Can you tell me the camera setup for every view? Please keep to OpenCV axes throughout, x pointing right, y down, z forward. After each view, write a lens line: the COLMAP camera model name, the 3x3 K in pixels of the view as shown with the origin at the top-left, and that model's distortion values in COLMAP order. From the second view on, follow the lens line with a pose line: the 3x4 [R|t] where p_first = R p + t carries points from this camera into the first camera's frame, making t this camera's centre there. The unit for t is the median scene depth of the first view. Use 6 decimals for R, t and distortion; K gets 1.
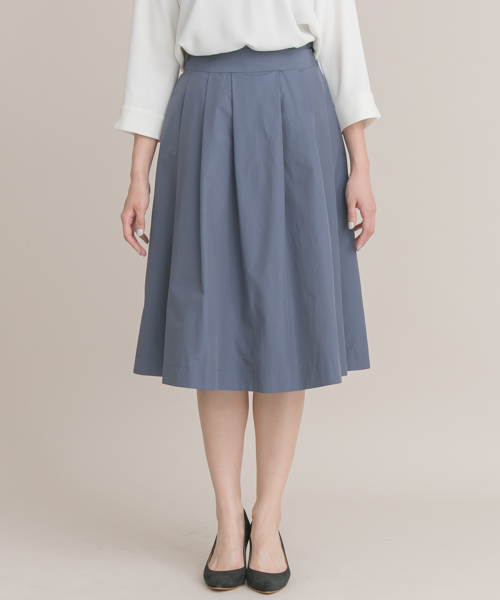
lens RADIAL K [[994.0, 0, 250.0], [0, 994.0, 300.0], [0, 0, 1]] dist [0.001363, 0.003998]
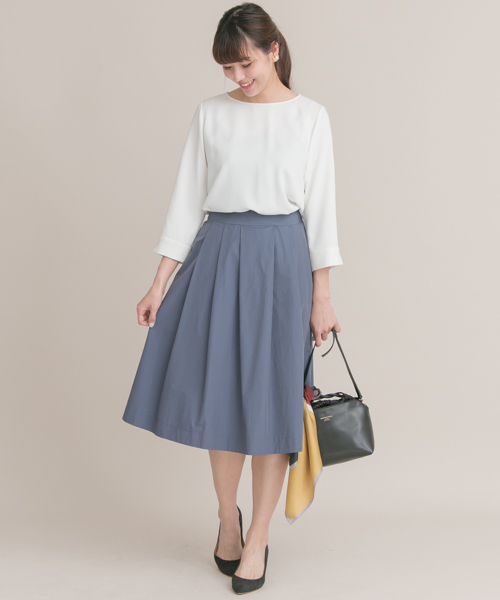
lens RADIAL K [[994.0, 0, 250.0], [0, 994.0, 300.0], [0, 0, 1]] dist [0.001363, 0.003998]
pose [[0.997463, 0.071035, 0.004612, -0.004743], [-0.070630, 0.995684, -0.060200, -0.038674], [-0.008869, 0.059721, 0.998176, -0.410410]]
